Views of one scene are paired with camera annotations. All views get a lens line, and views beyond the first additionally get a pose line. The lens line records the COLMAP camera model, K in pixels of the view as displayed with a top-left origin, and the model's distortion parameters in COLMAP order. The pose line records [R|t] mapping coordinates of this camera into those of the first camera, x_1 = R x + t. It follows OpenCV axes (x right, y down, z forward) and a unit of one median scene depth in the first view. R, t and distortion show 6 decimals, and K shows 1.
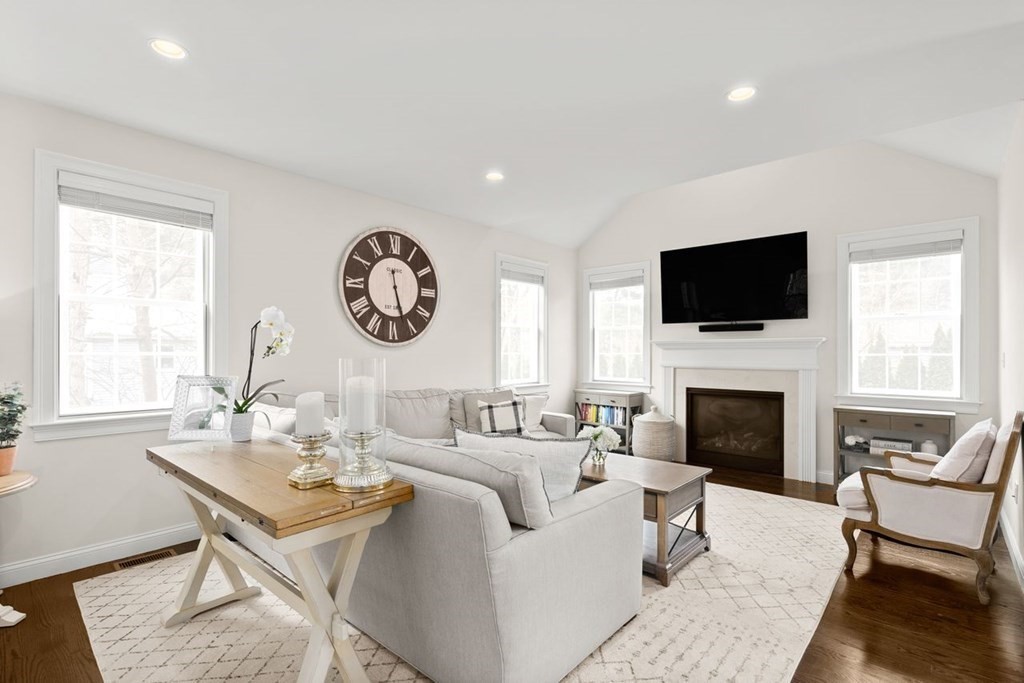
lens RADIAL K [[474.6, 0, 506.9], [0, 474.6, 354.5], [0, 0, 1]] dist [-0.014924, 0.001840]
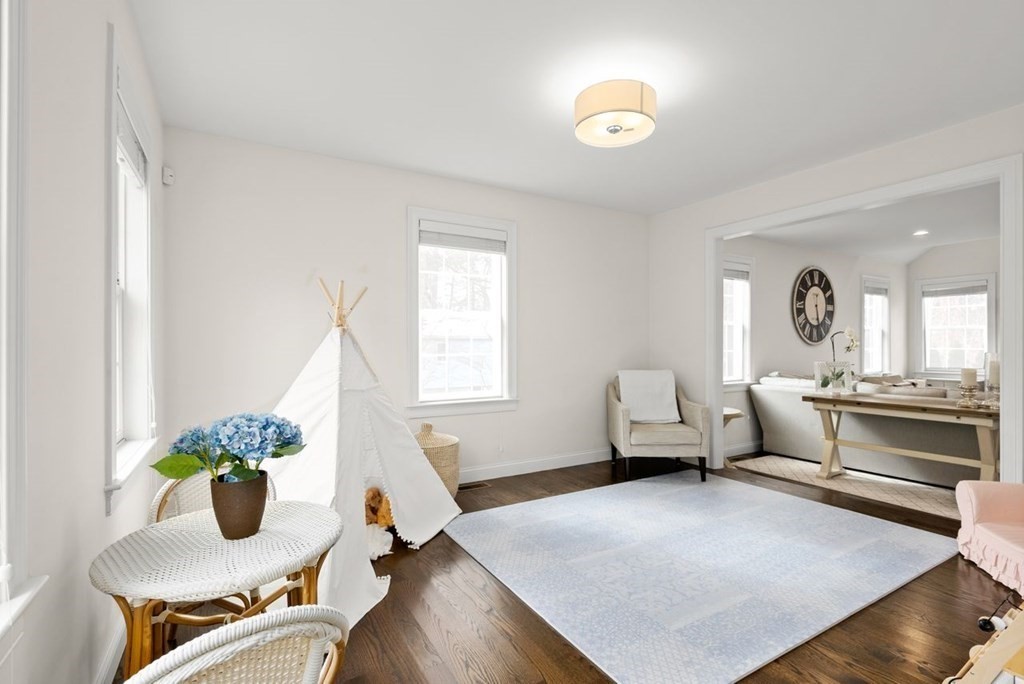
lens RADIAL K [[474.6, 0, 508.3], [0, 474.6, 349.9], [0, 0, 1]] dist [-0.014924, 0.001840]
pose [[0.953448, -0.003604, -0.301536, -0.717521], [0.003865, 0.999992, 0.000267, -0.005082], [0.301533, -0.001420, 0.953455, -0.727714]]
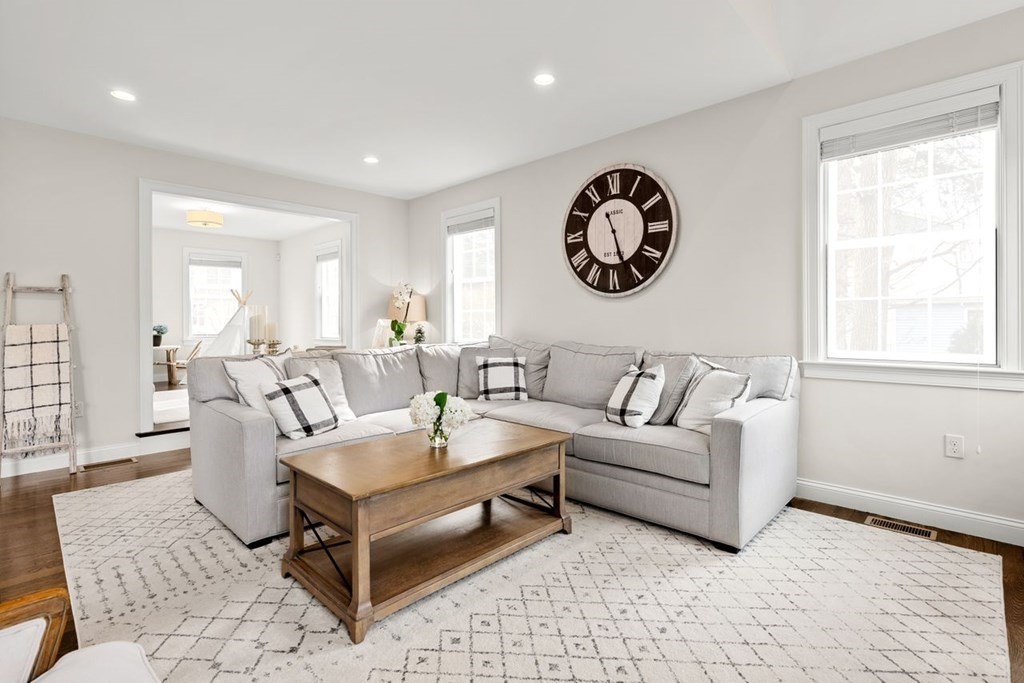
lens RADIAL K [[474.6, 0, 524.6], [0, 474.6, 331.1], [0, 0, 1]] dist [-0.014924, 0.001840]
pose [[-0.002905, 0.023600, -0.999717, 0.669795], [0.004335, 0.999712, 0.023588, 0.025864], [0.999986, -0.004265, -0.003007, 0.829837]]
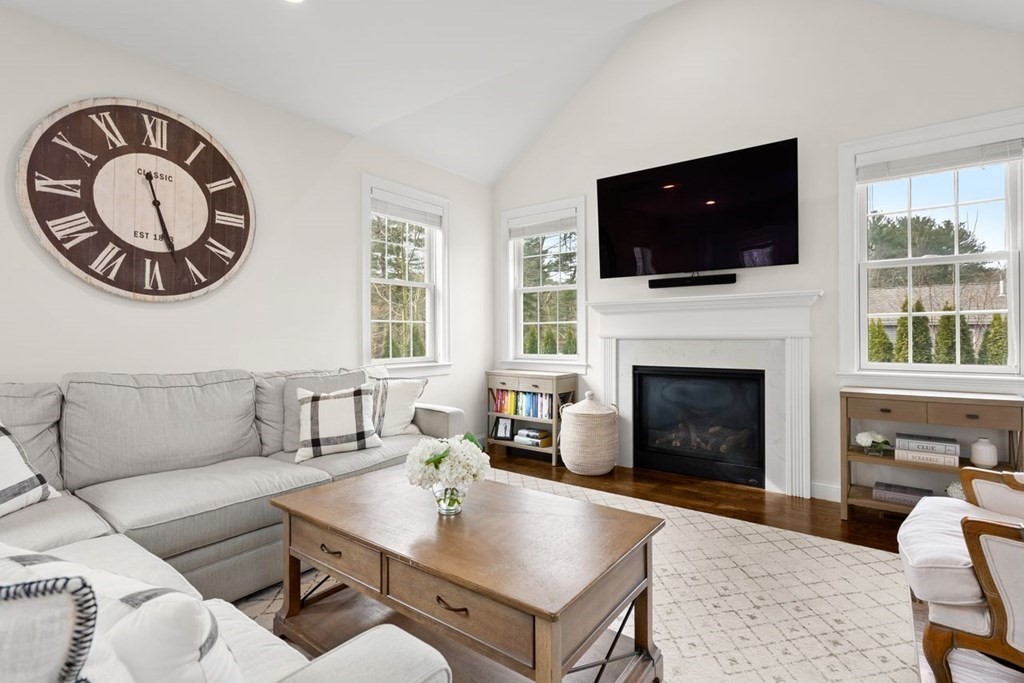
lens RADIAL K [[474.6, 0, 509.7], [0, 474.6, 340.3], [0, 0, 1]] dist [-0.014924, 0.001840]
pose [[0.996267, -0.006687, 0.086067, 0.160105], [0.006376, 0.999972, 0.003886, 0.033494], [-0.086091, -0.003323, 0.996282, 0.362032]]
